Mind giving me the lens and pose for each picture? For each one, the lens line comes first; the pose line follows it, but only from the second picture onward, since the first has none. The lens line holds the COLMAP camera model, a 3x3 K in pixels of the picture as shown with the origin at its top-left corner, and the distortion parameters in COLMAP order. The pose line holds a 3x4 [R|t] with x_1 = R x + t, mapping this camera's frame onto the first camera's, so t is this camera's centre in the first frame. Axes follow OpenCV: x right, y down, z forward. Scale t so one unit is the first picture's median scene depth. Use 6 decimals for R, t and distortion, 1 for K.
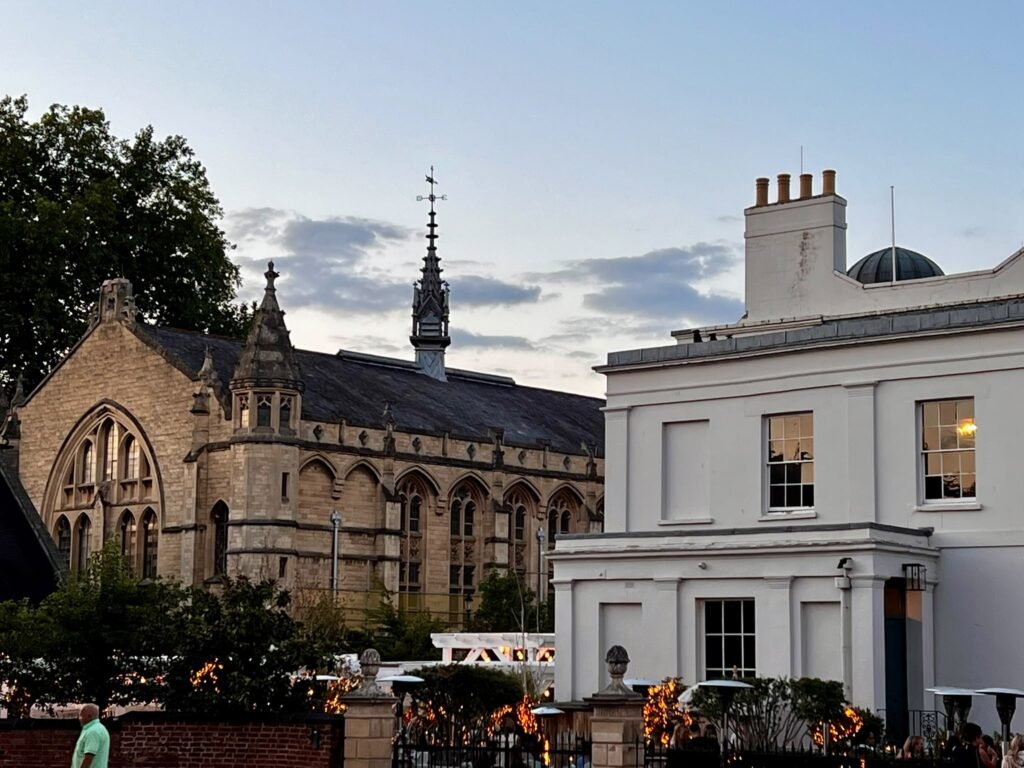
lens RADIAL K [[2255.3, 0, 512.0], [0, 2255.3, 384.0], [0, 0, 1]] dist [0.244751, 0.002411]
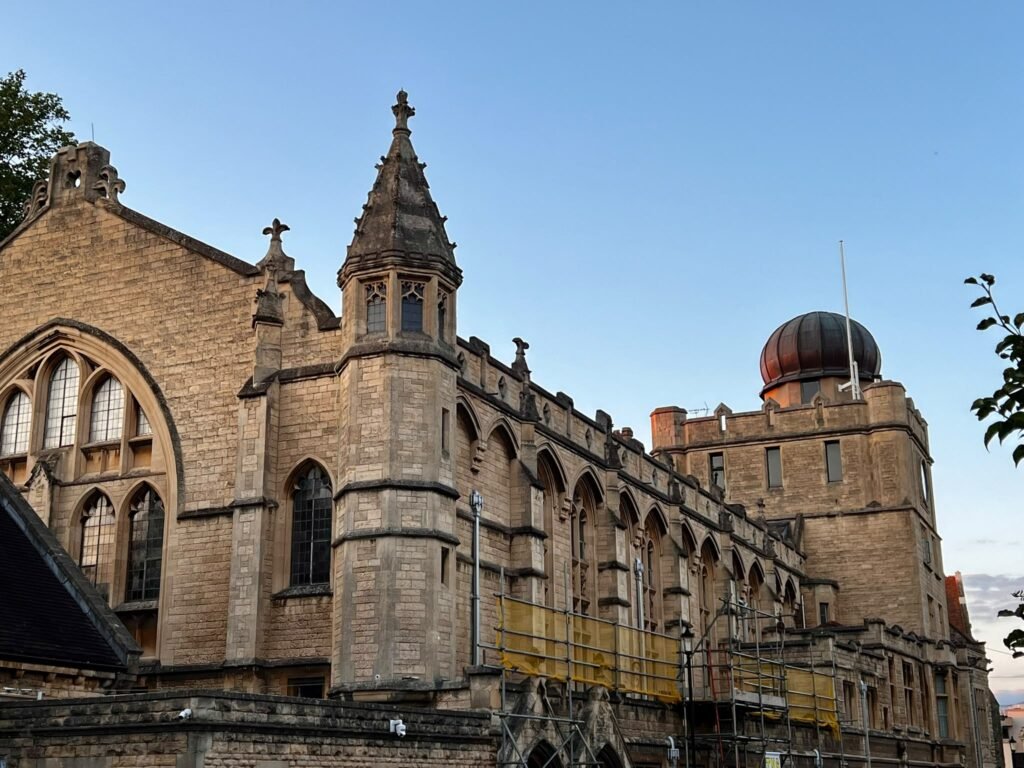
lens RADIAL K [[1456.6, 0, 512.6], [0, 1456.6, 369.8], [0, 0, 1]] dist [0.266629, -0.919970]
pose [[0.941900, 0.077008, 0.326947, -0.201595], [-0.025395, 0.986905, -0.159293, 0.086313], [-0.334932, 0.141735, 0.931521, 0.601014]]
